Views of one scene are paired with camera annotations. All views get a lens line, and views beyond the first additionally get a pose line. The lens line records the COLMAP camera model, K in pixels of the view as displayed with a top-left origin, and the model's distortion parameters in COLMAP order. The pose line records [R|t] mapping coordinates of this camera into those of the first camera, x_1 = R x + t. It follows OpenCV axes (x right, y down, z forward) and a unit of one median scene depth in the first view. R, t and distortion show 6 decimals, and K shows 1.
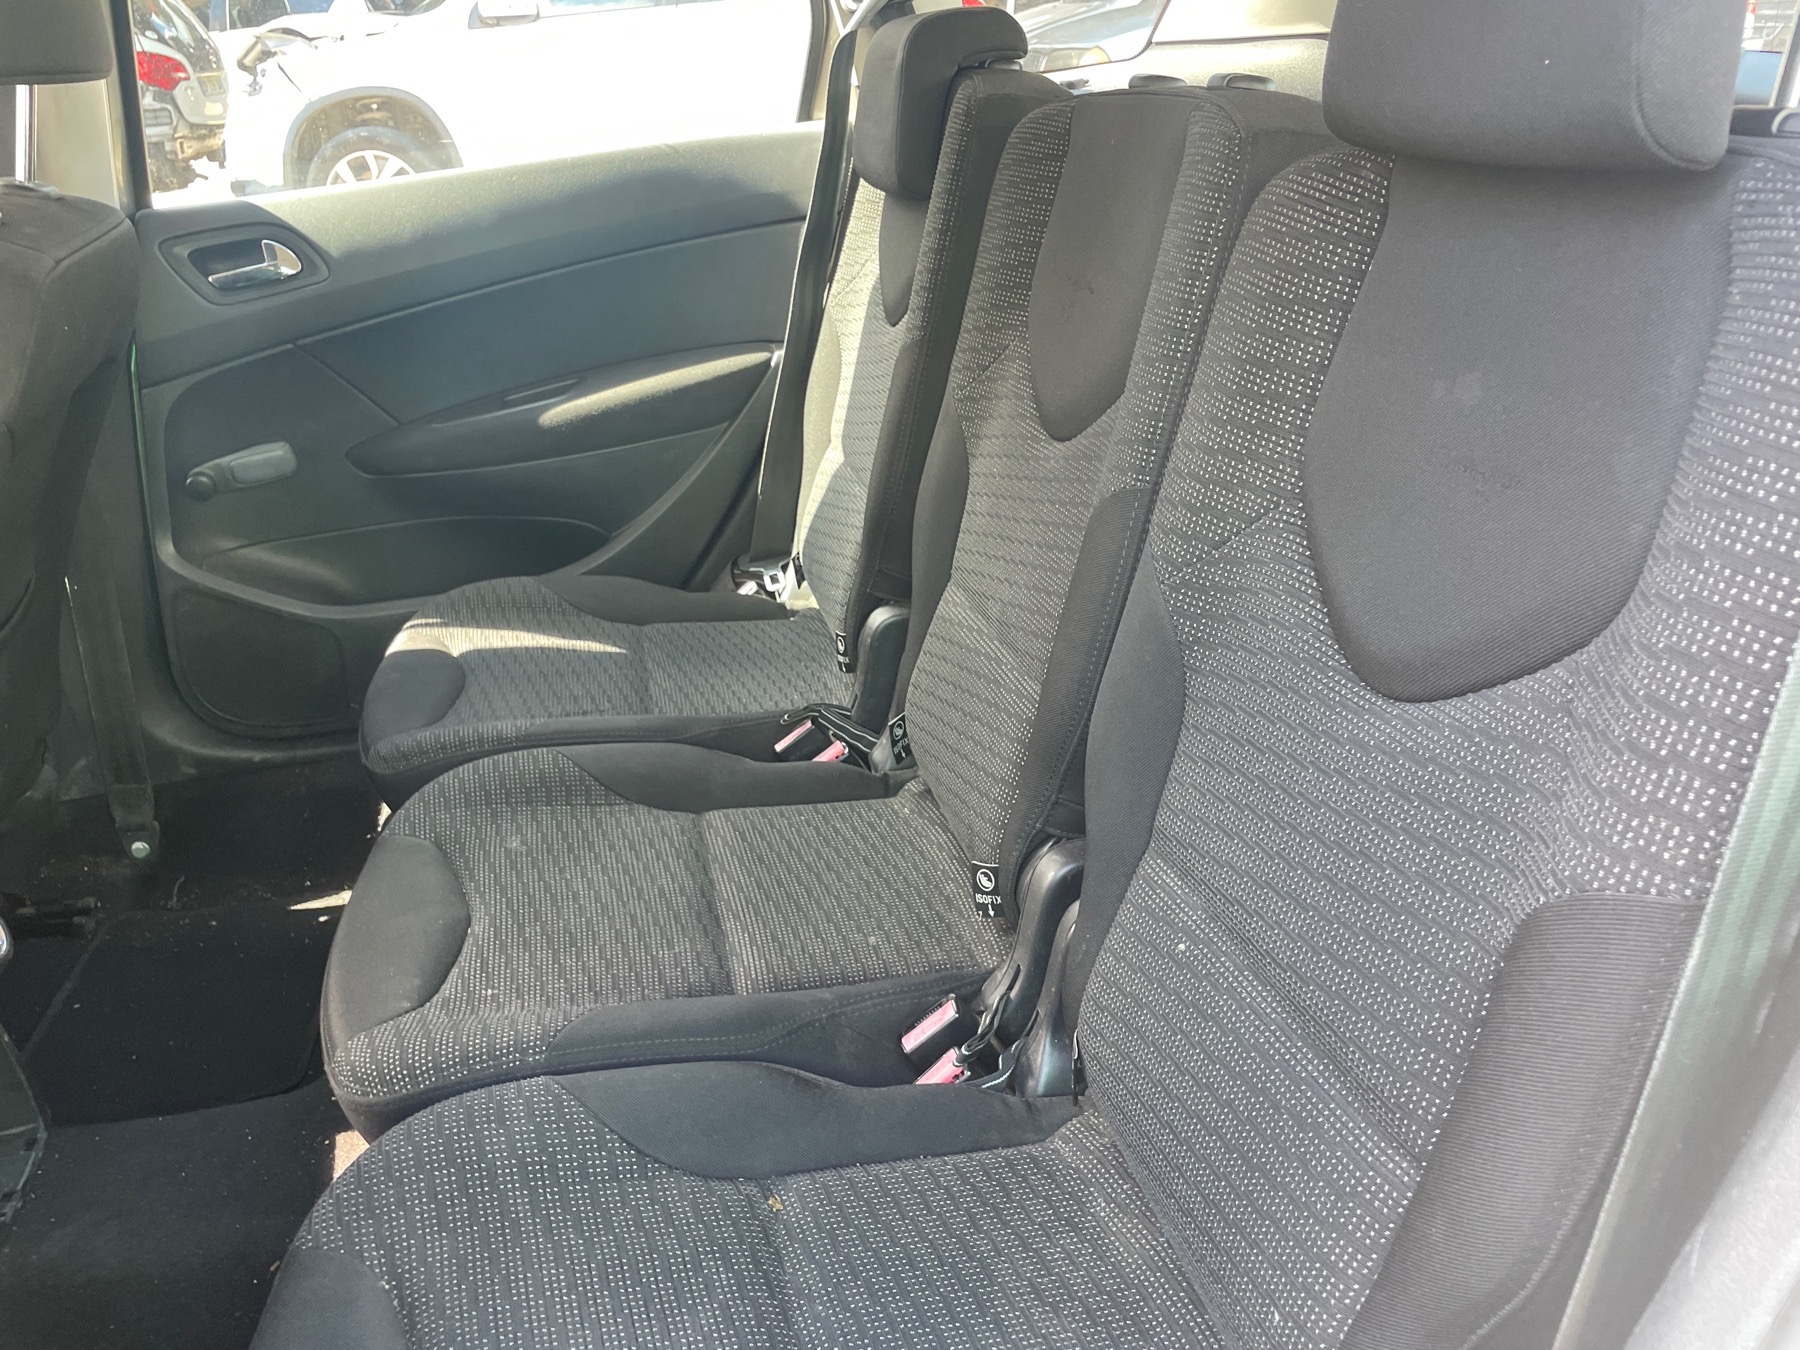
lens RADIAL K [[1374.2, 0, 910.6], [0, 1374.2, 681.5], [0, 0, 1]] dist [0.077192, -0.105632]
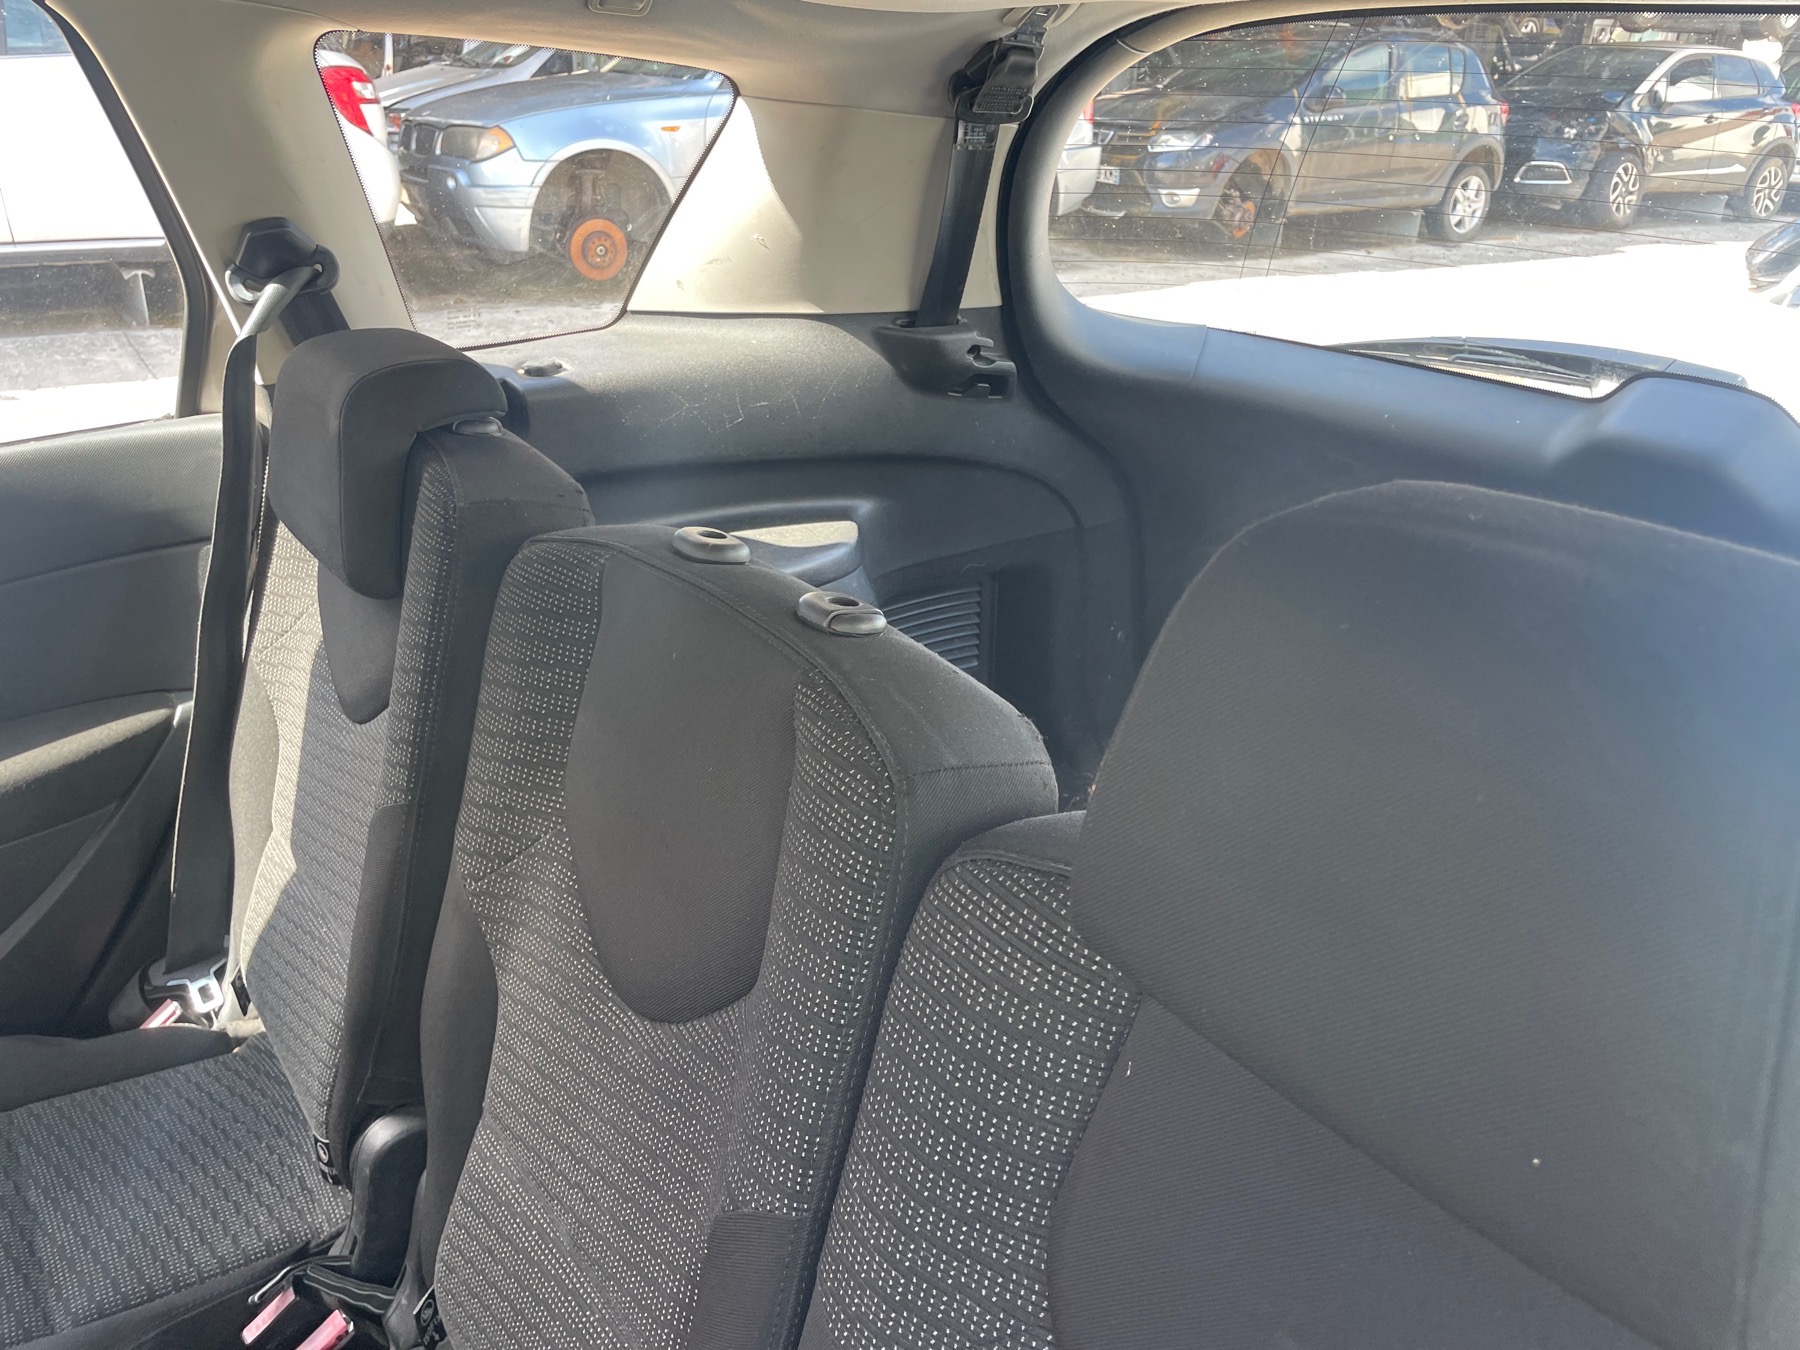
lens RADIAL K [[1374.2, 0, 910.6], [0, 1374.2, 681.5], [0, 0, 1]] dist [0.077192, -0.105632]
pose [[0.920806, -0.100130, 0.376948, -0.015236], [0.110112, 0.993907, -0.004964, -0.230171], [-0.374154, 0.046077, 0.926221, 0.154903]]
